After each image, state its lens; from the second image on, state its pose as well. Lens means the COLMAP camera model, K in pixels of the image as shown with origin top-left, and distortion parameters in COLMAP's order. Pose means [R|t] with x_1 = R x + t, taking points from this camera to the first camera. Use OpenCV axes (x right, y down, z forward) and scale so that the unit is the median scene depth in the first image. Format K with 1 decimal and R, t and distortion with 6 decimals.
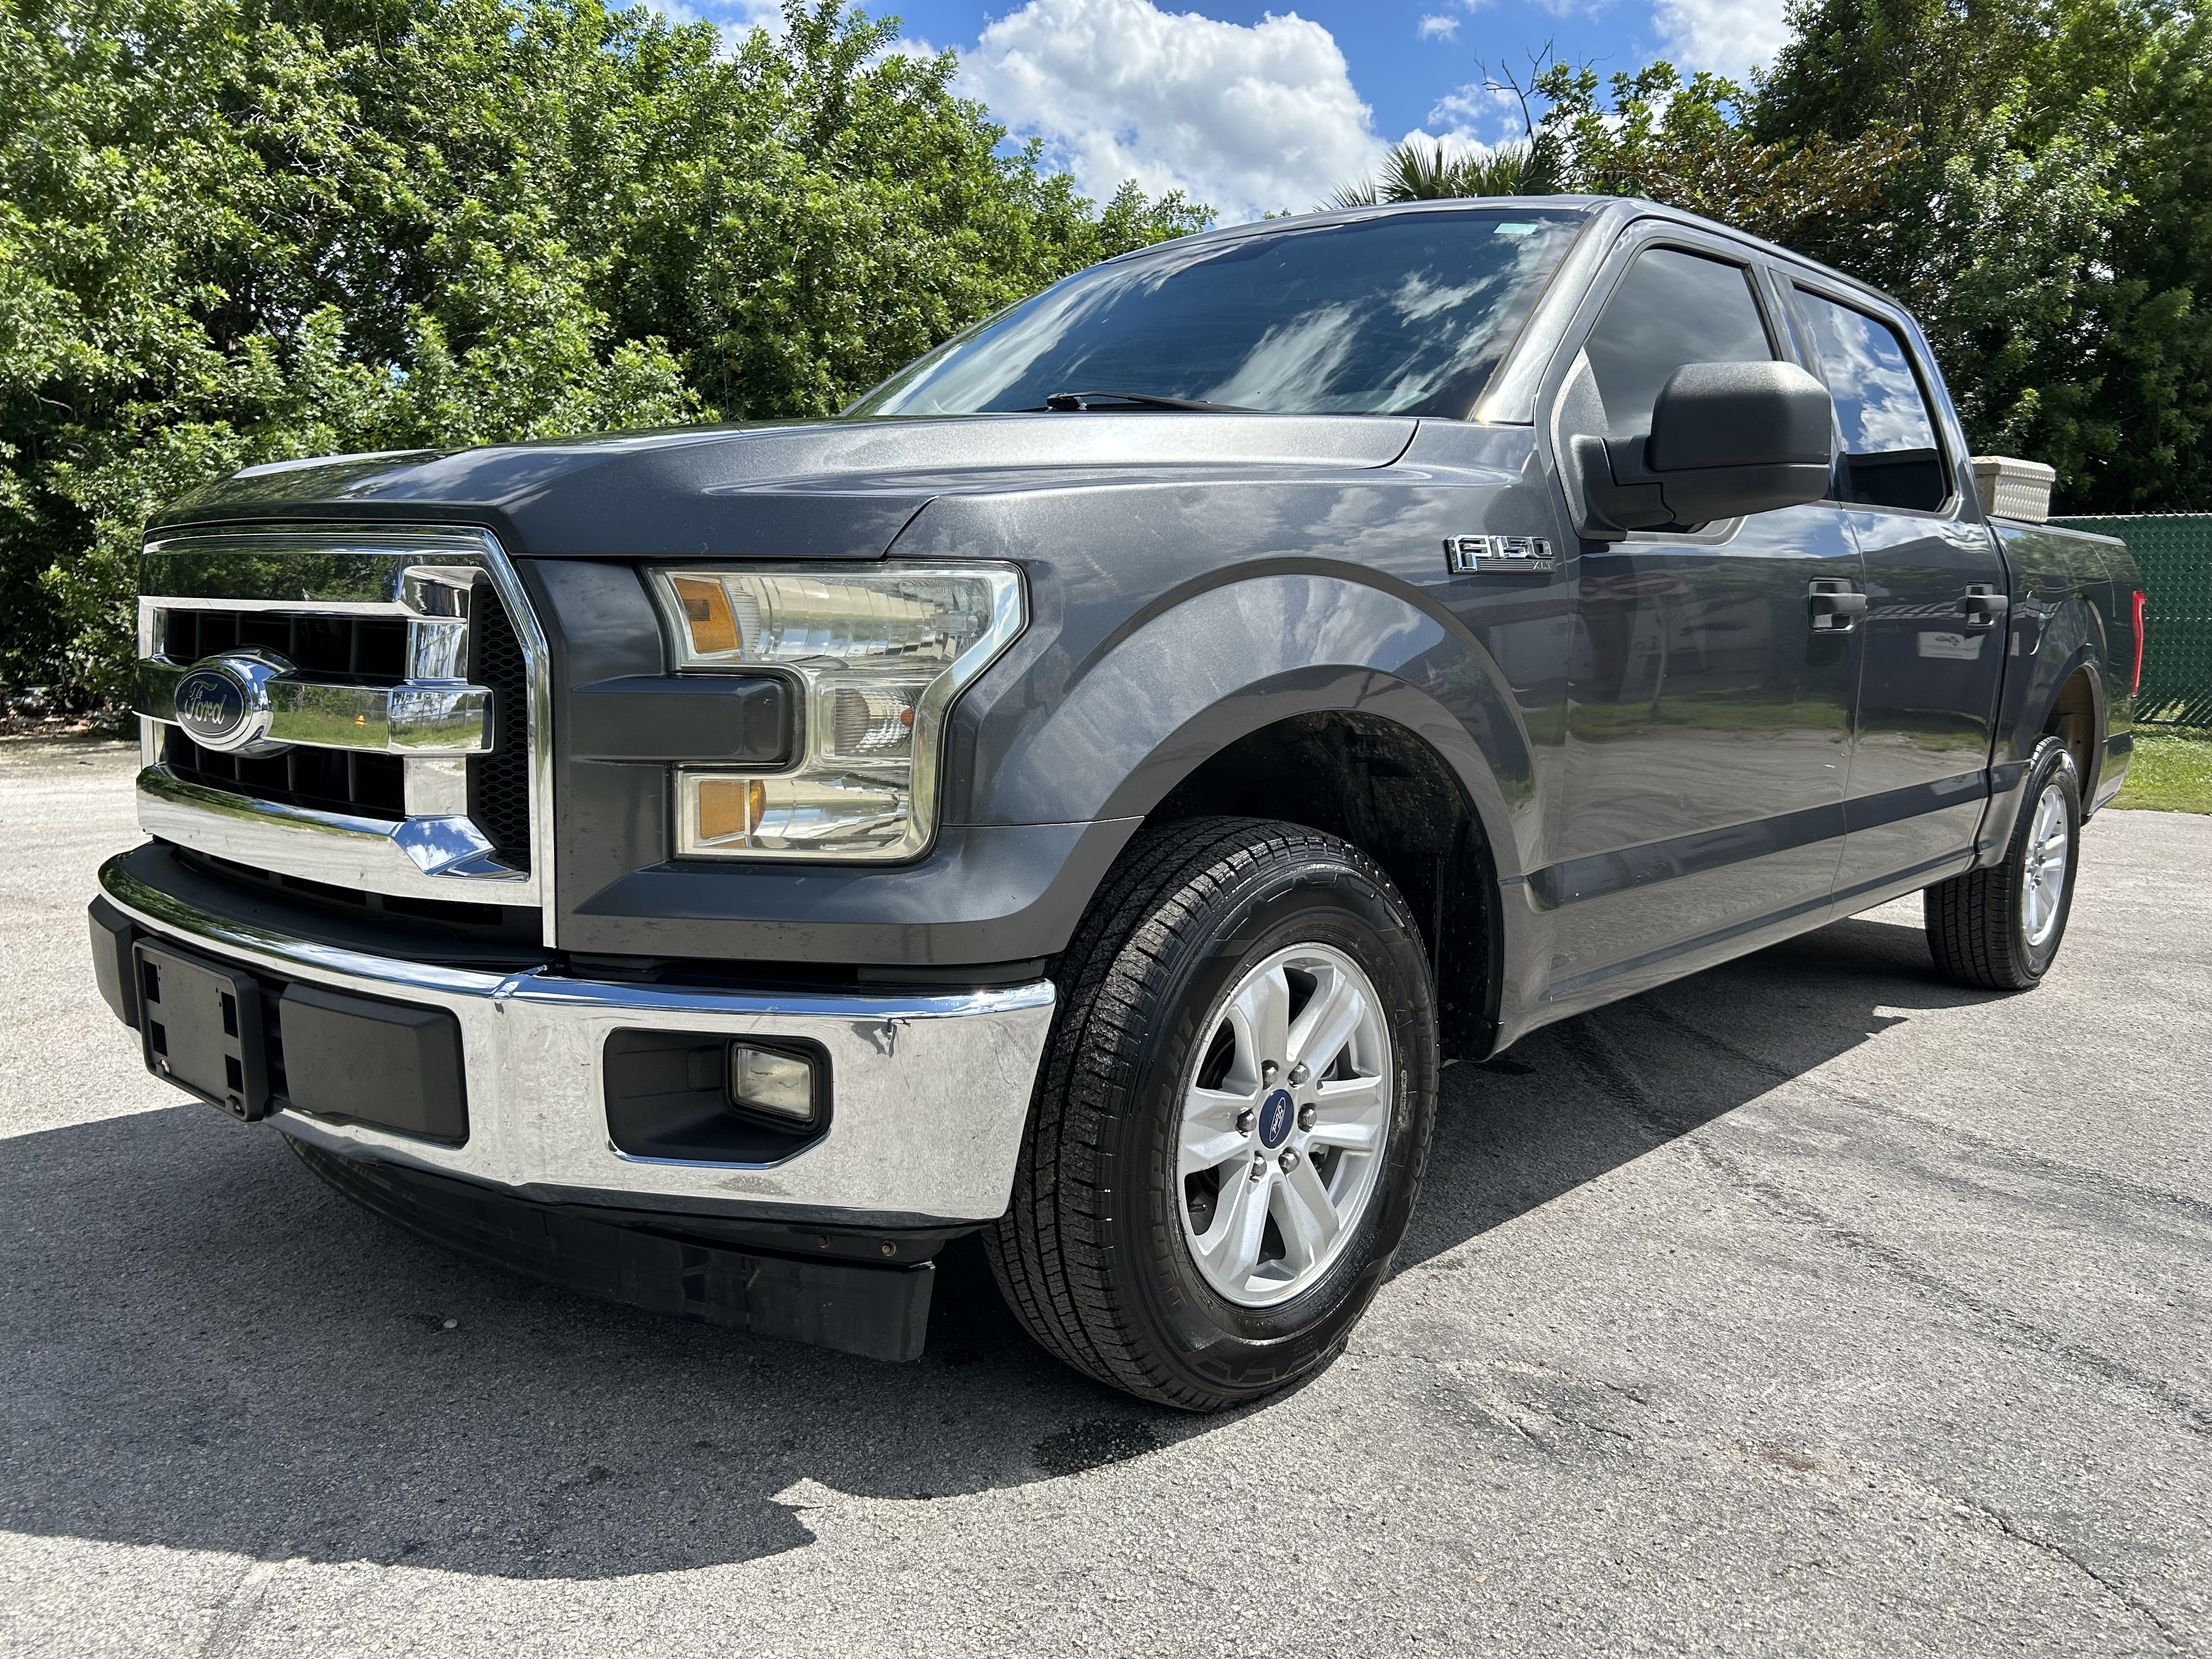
lens RADIAL K [[1681.0, 0, 1111.1], [0, 1681.0, 837.3], [0, 0, 1]] dist [-0.004387, -0.012194]
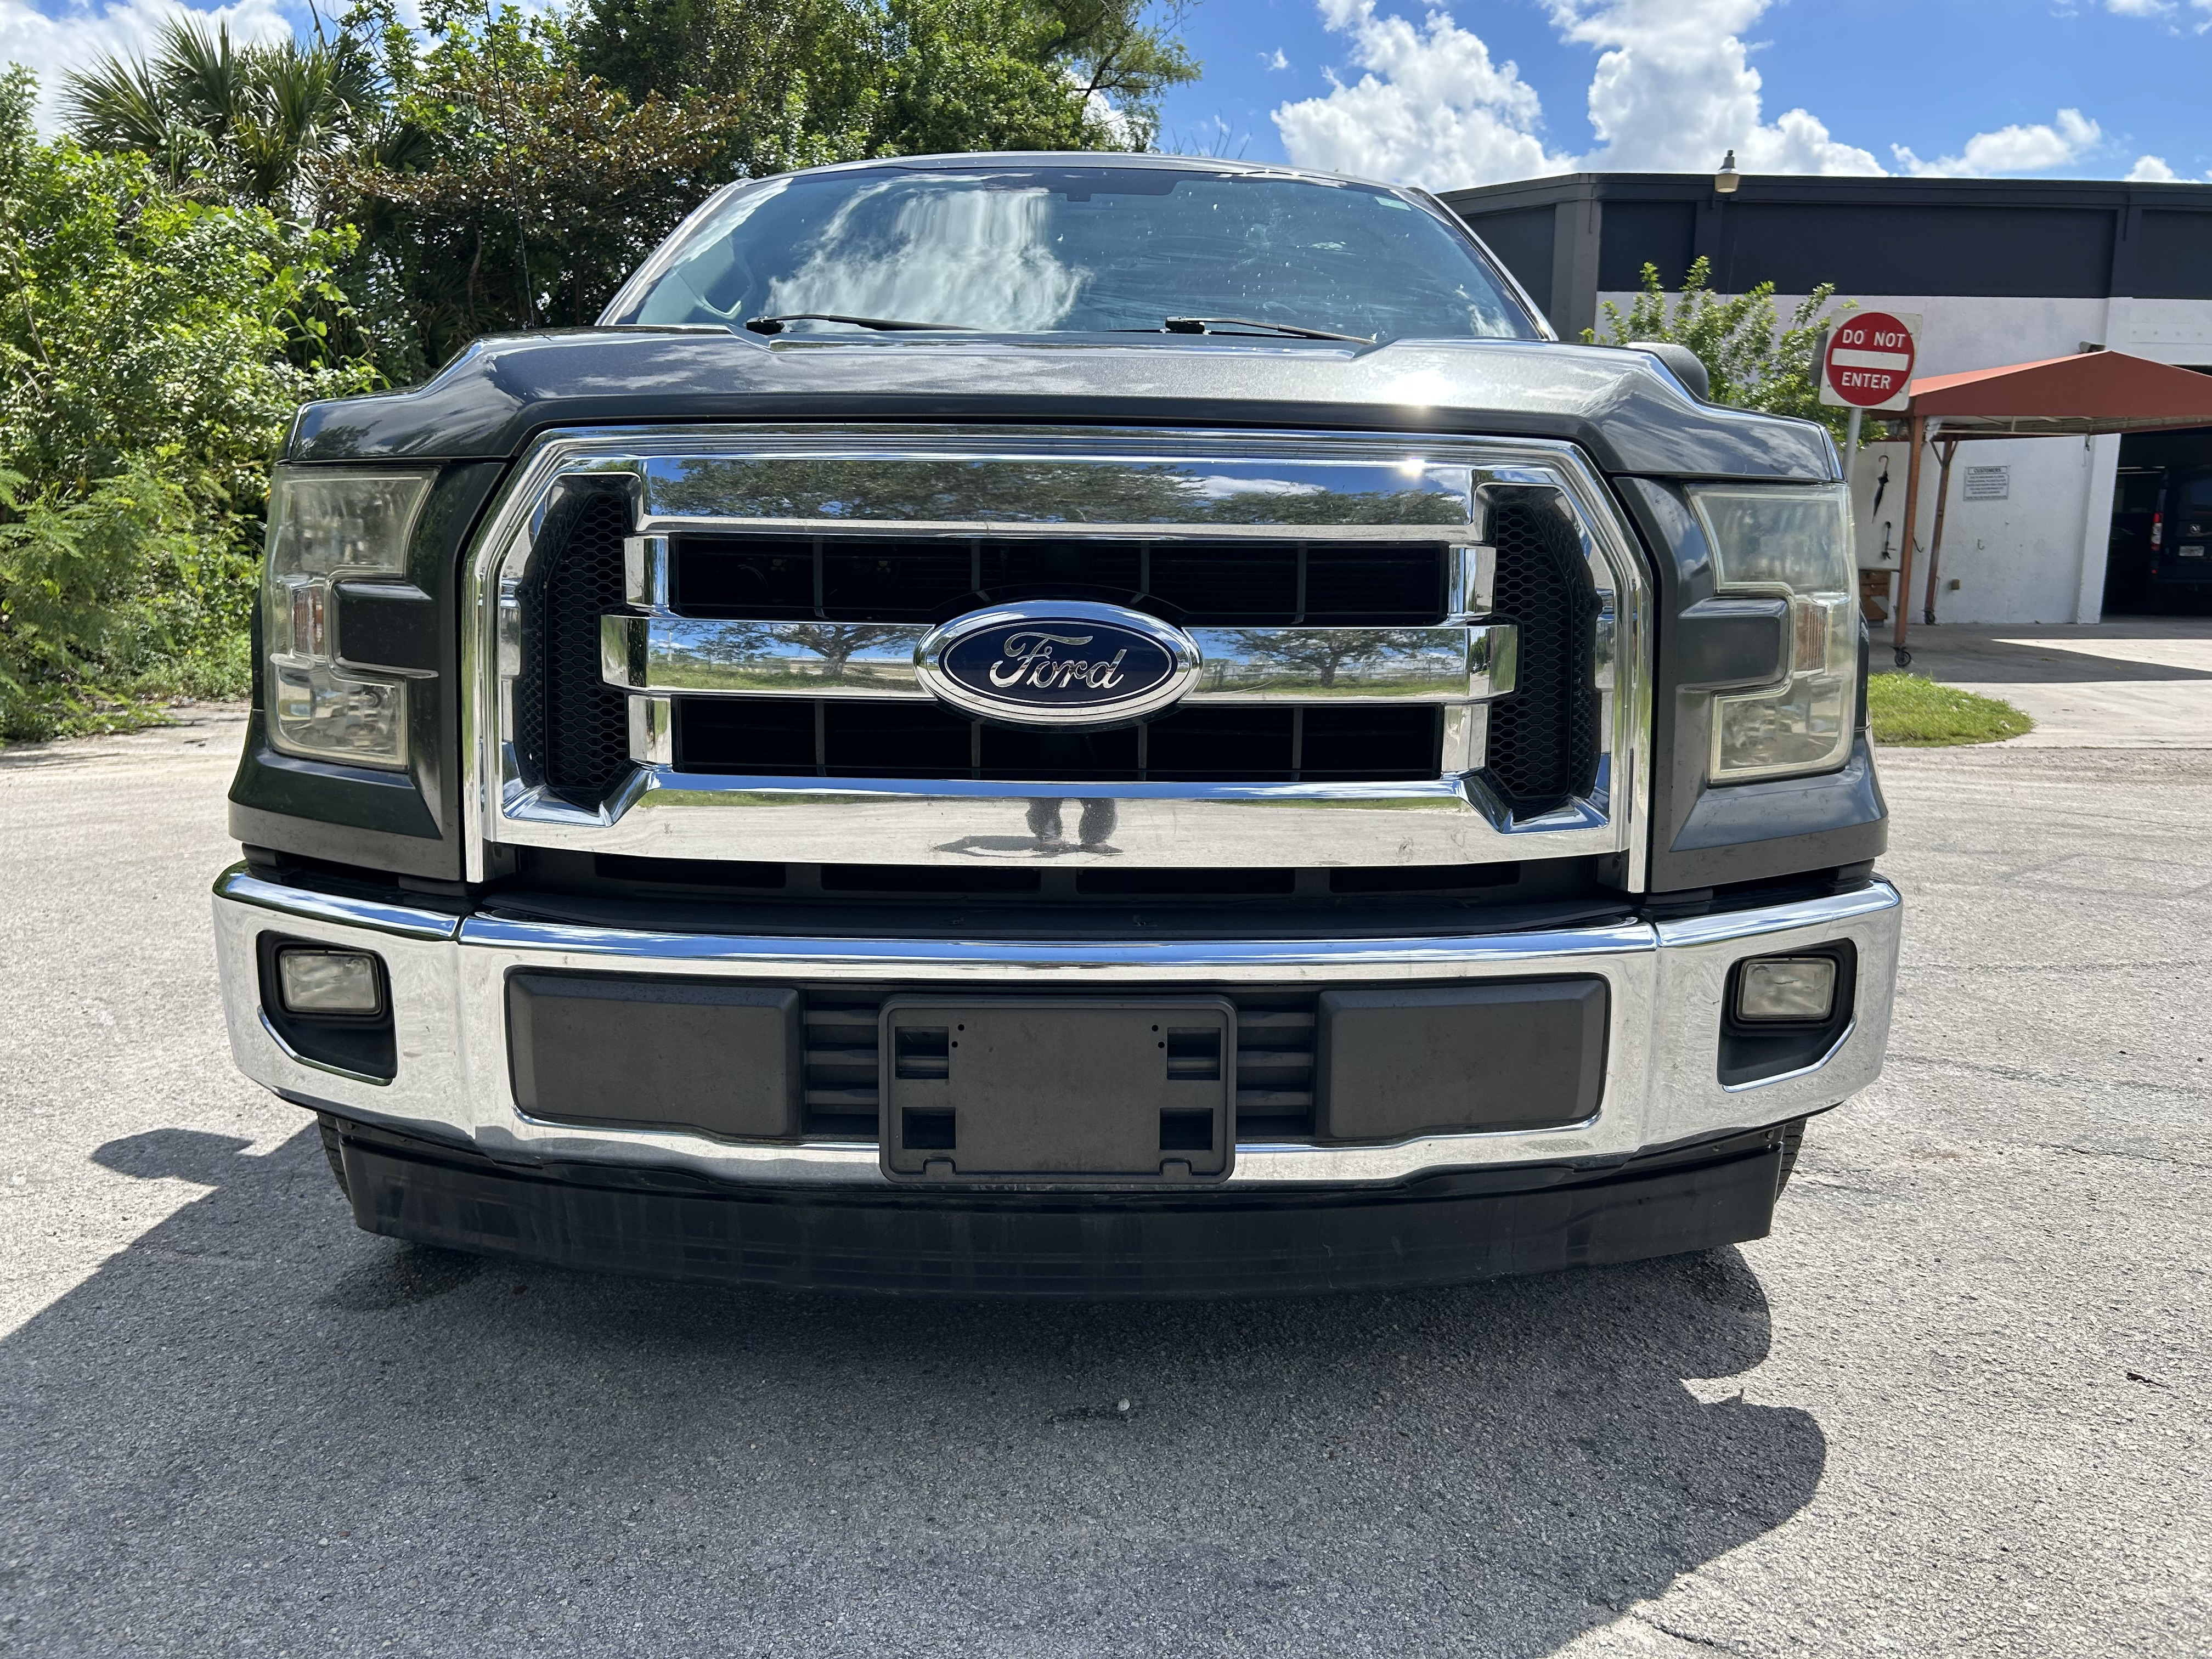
lens RADIAL K [[1681.0, 0, 1110.1], [0, 1681.0, 819.9], [0, 0, 1]] dist [-0.004387, -0.012194]
pose [[0.744333, -0.108676, 0.658907, -1.084817], [0.093273, 0.993917, 0.058565, -0.053626], [-0.661263, 0.017866, 0.749941, 0.452313]]
